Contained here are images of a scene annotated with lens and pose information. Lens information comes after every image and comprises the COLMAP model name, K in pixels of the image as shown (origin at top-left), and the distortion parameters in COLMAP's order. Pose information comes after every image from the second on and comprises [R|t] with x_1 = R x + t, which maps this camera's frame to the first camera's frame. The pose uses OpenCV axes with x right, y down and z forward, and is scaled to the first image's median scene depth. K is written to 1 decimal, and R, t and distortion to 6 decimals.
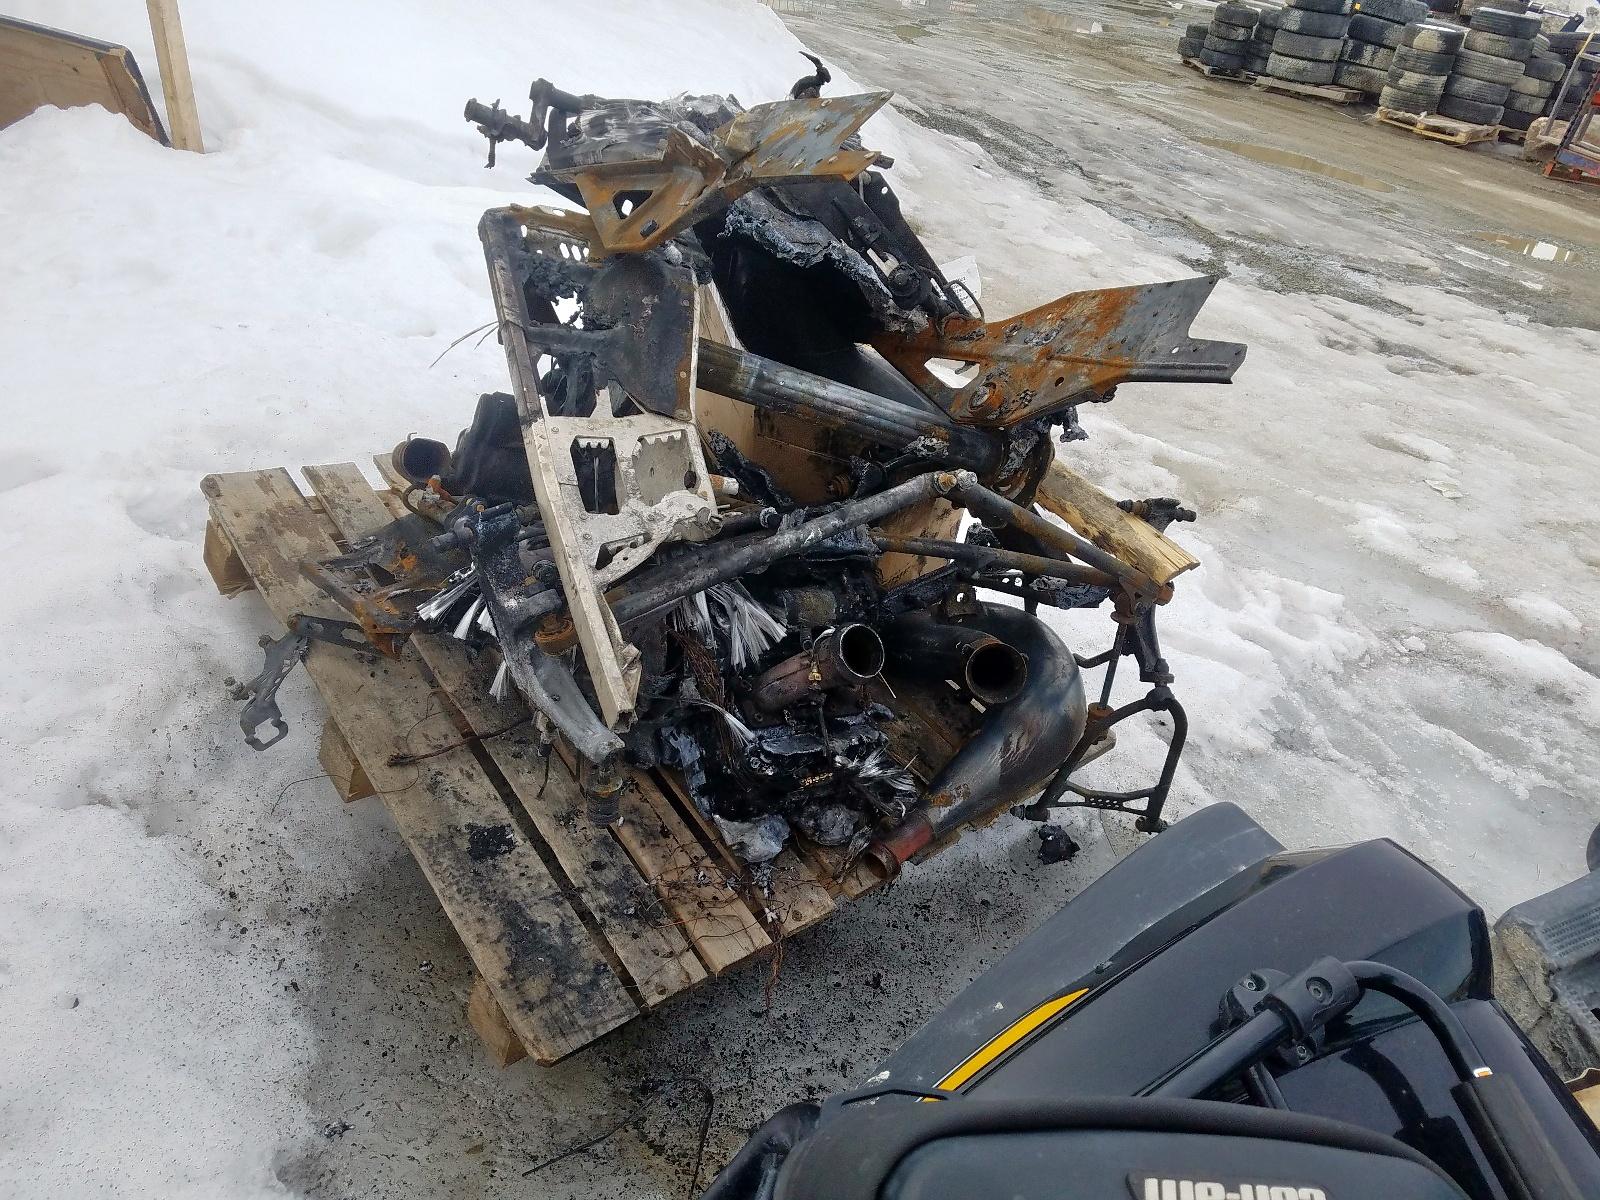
lens RADIAL K [[1164.7, 0, 800.0], [0, 1164.7, 600.0], [0, 0, 1]] dist [-0.005055, 0.003275]
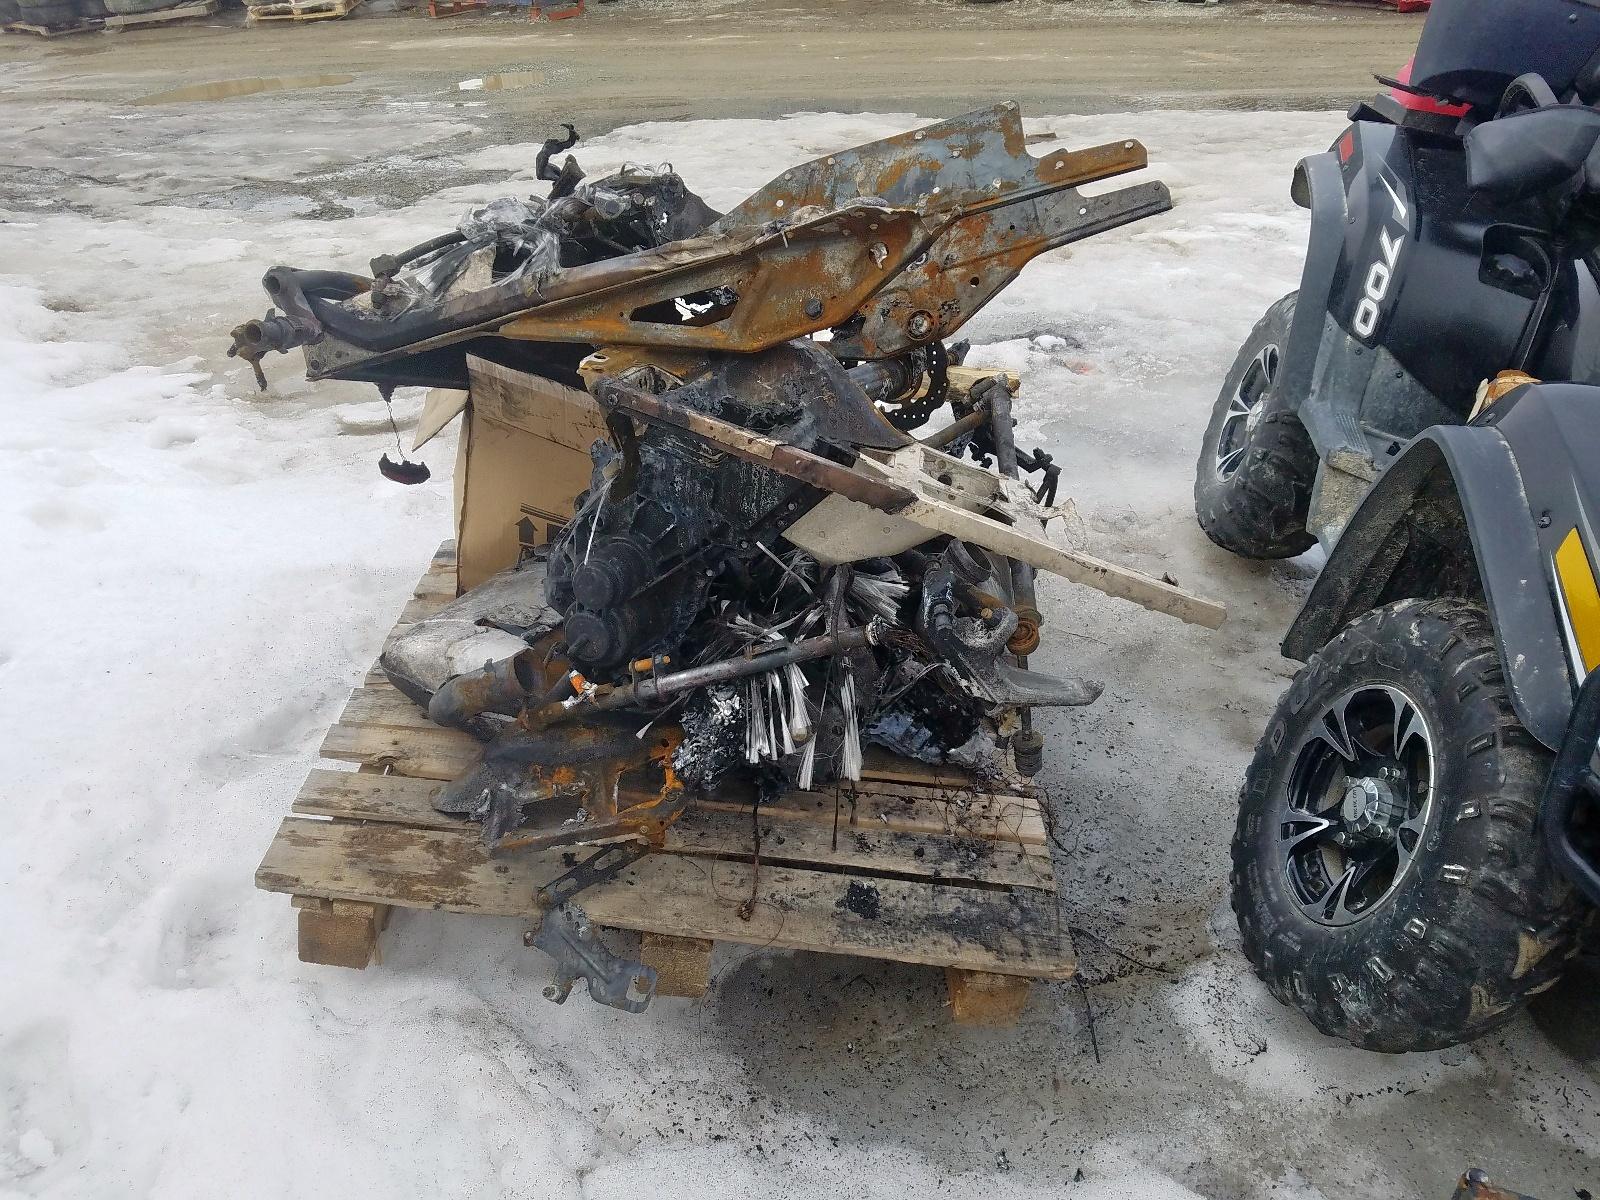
lens RADIAL K [[1164.7, 0, 800.0], [0, 1164.7, 600.0], [0, 0, 1]] dist [-0.005055, 0.003275]
pose [[0.632187, -0.579078, 0.514789, -0.686410], [0.544195, 0.804789, 0.236995, -0.294734], [-0.551535, 0.130321, 0.823909, 0.116510]]
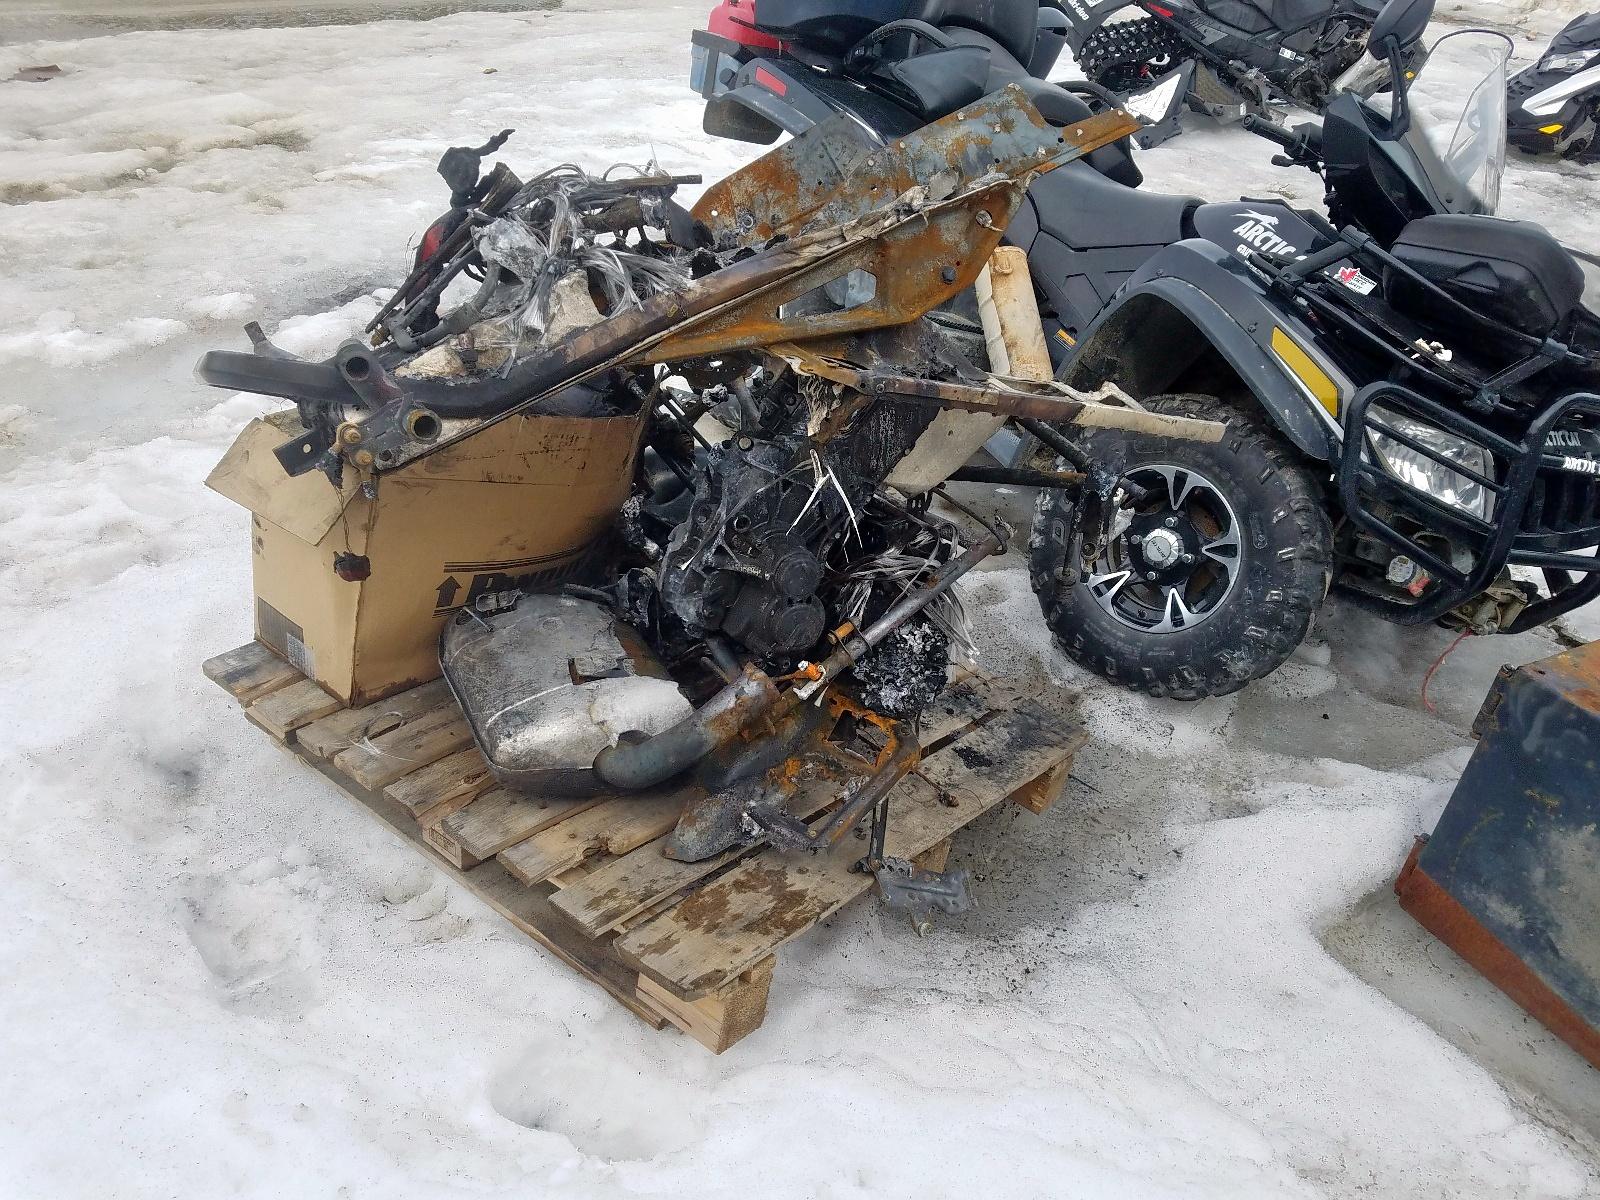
lens RADIAL K [[1164.7, 0, 800.0], [0, 1164.7, 600.0], [0, 0, 1]] dist [-0.005055, 0.003275]
pose [[-0.082311, -0.725046, 0.683764, -1.001302], [0.465718, 0.578589, 0.669584, -0.846176], [-0.881097, 0.373555, 0.290043, 0.740206]]
